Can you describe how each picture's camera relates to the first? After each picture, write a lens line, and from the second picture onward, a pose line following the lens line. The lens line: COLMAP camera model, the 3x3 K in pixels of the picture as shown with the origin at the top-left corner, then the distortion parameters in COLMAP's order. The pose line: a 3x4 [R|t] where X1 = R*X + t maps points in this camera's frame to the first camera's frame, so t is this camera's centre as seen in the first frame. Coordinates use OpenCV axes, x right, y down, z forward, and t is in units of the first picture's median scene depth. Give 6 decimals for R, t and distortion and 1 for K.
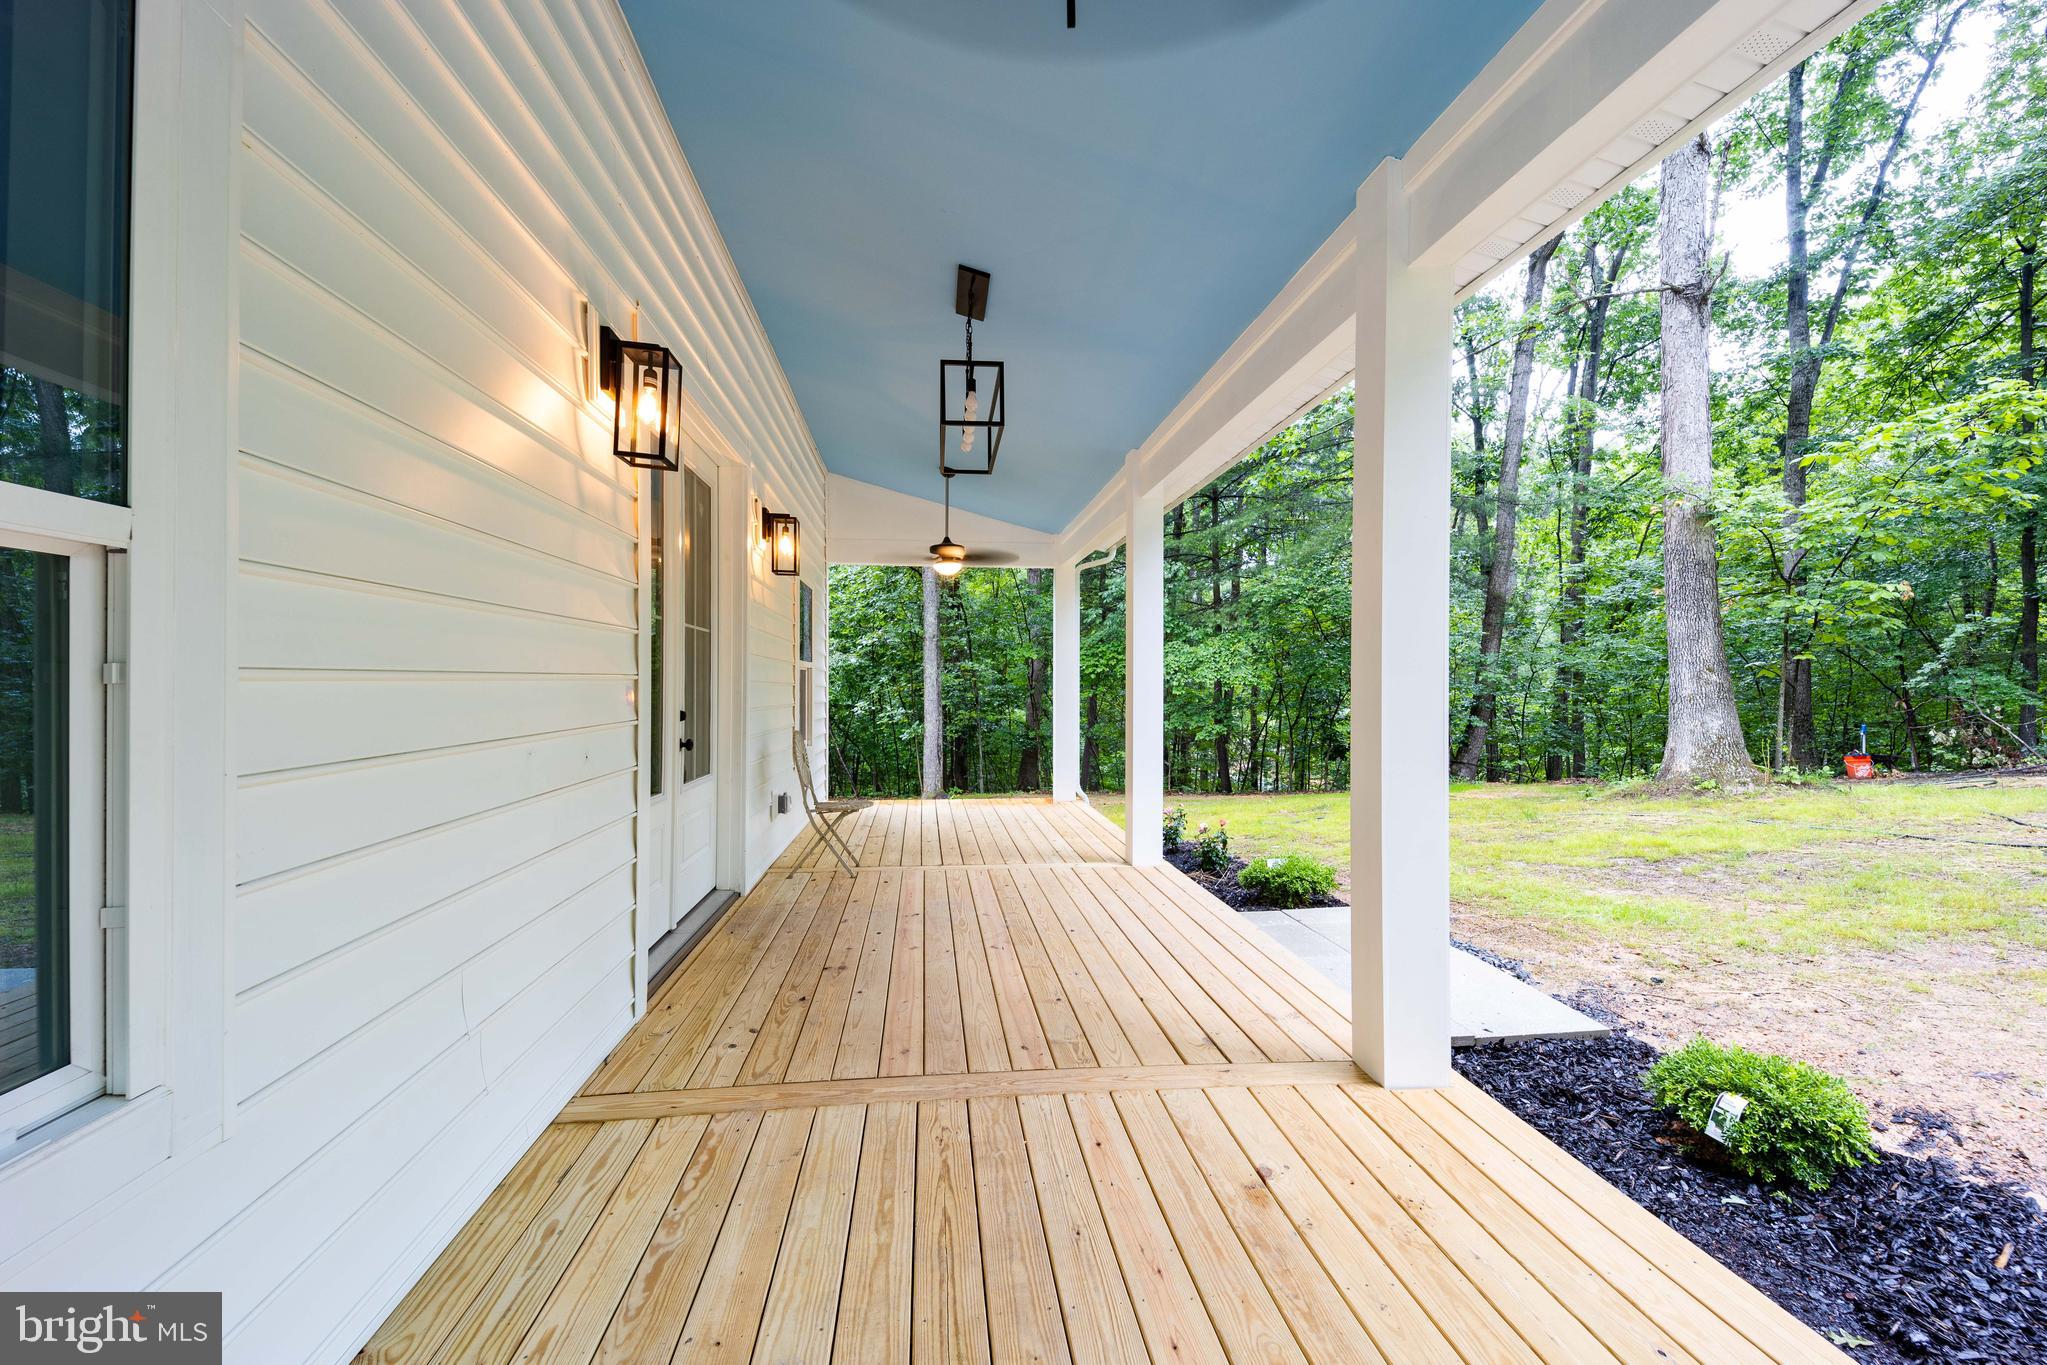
lens RADIAL K [[798.6, 0, 1021.0], [0, 798.6, 681.6], [0, 0, 1]] dist [0.082893, -0.038267]
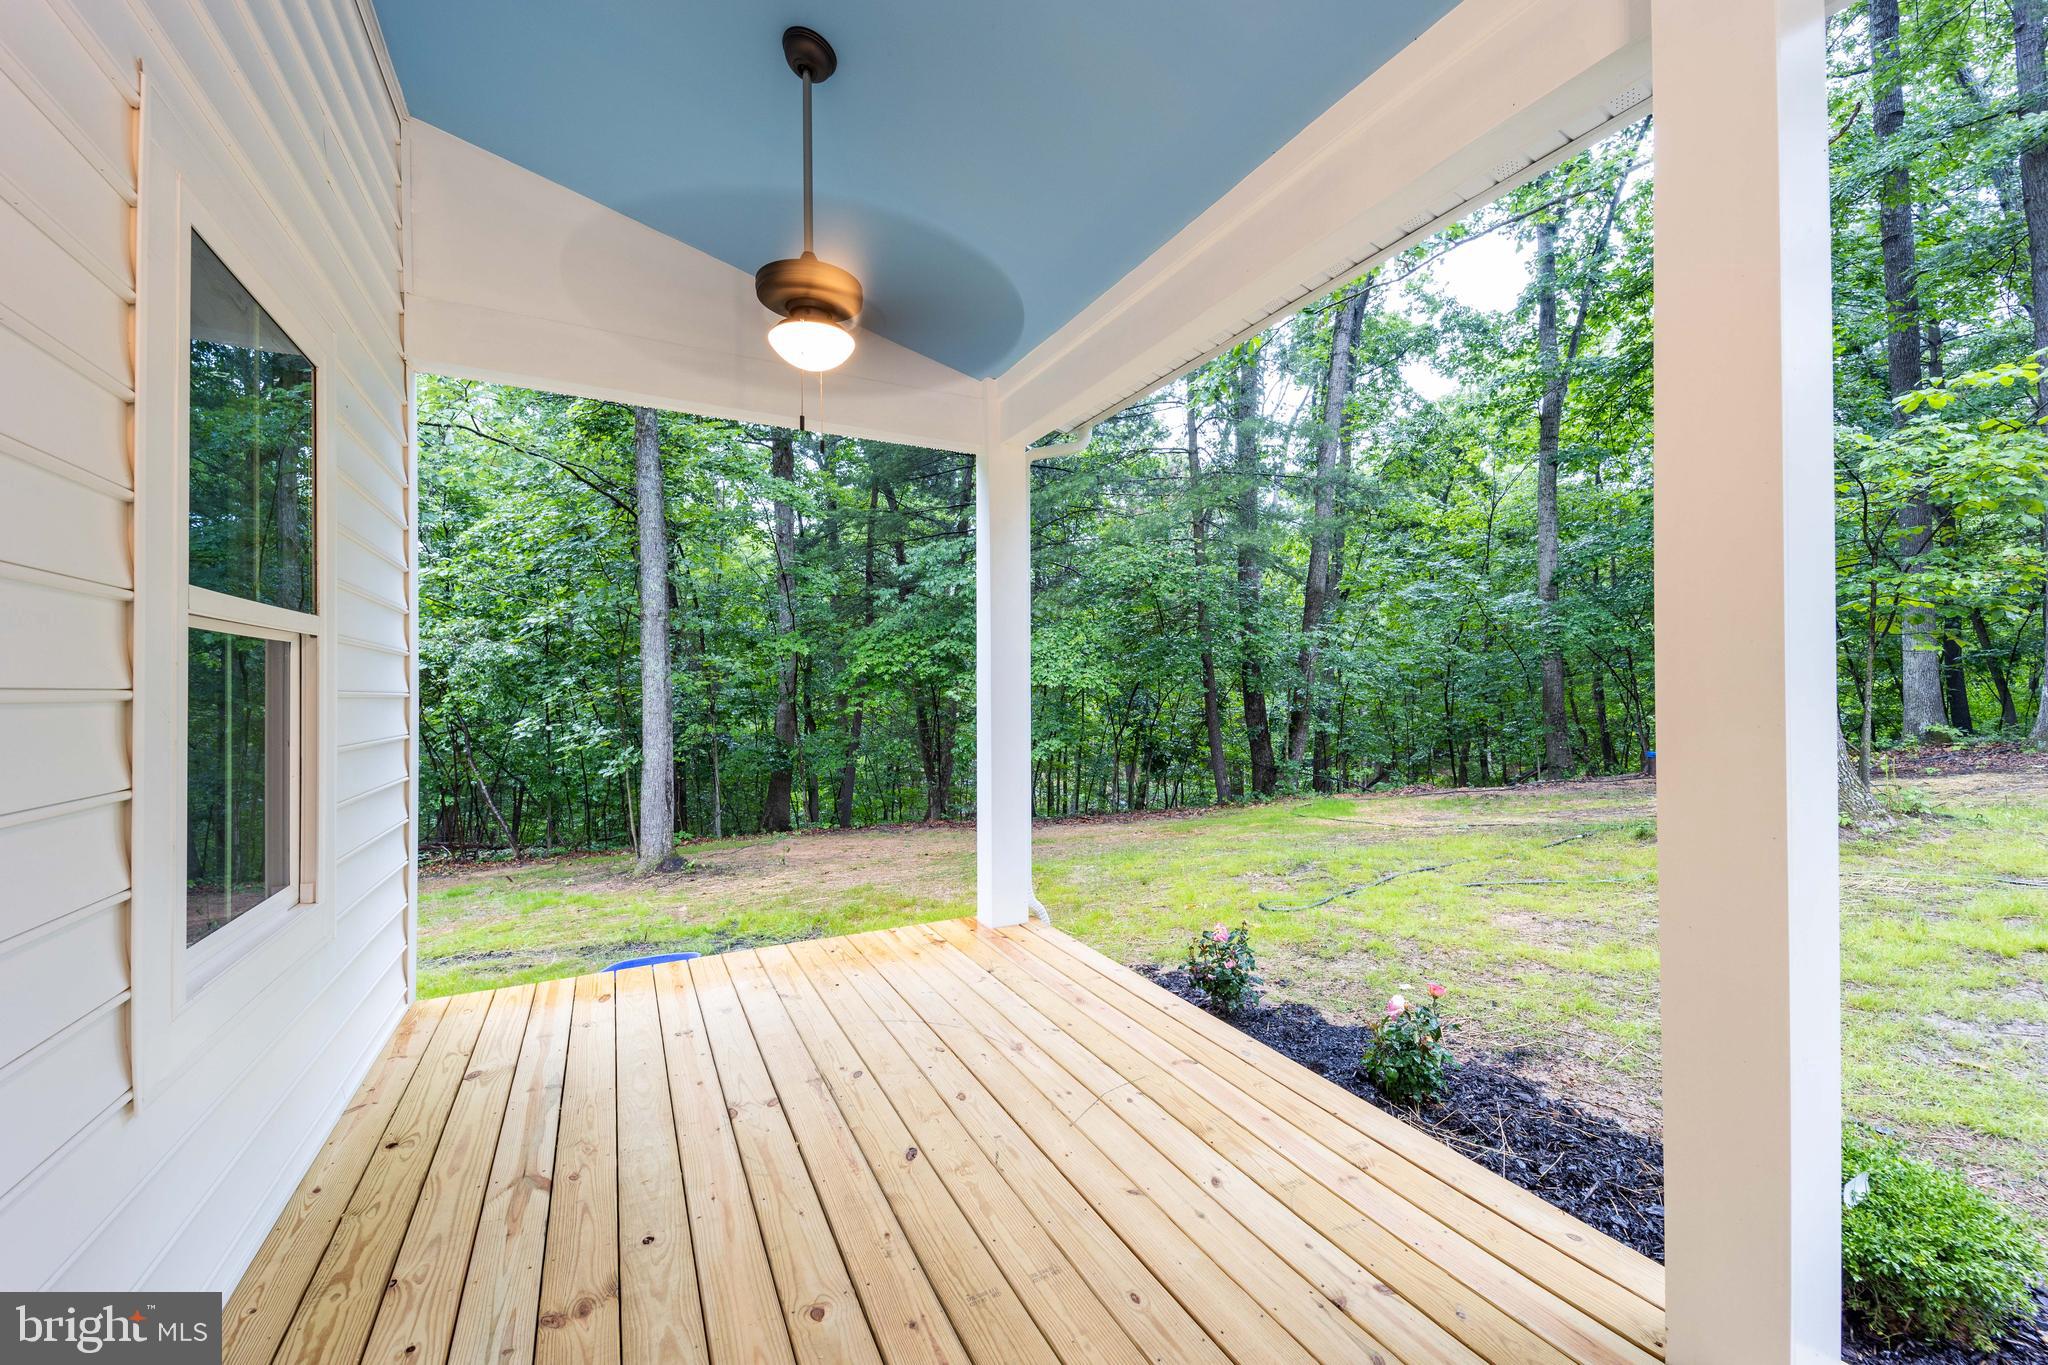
lens RADIAL K [[799.0, 0, 1021.5], [0, 799.0, 681.6], [0, 0, 1]] dist [0.082893, -0.038267]
pose [[0.940768, -0.002075, 0.339045, -0.052841], [0.003203, 0.999991, -0.002768, 0.000540], [-0.339036, 0.003690, 0.940766, 0.269026]]
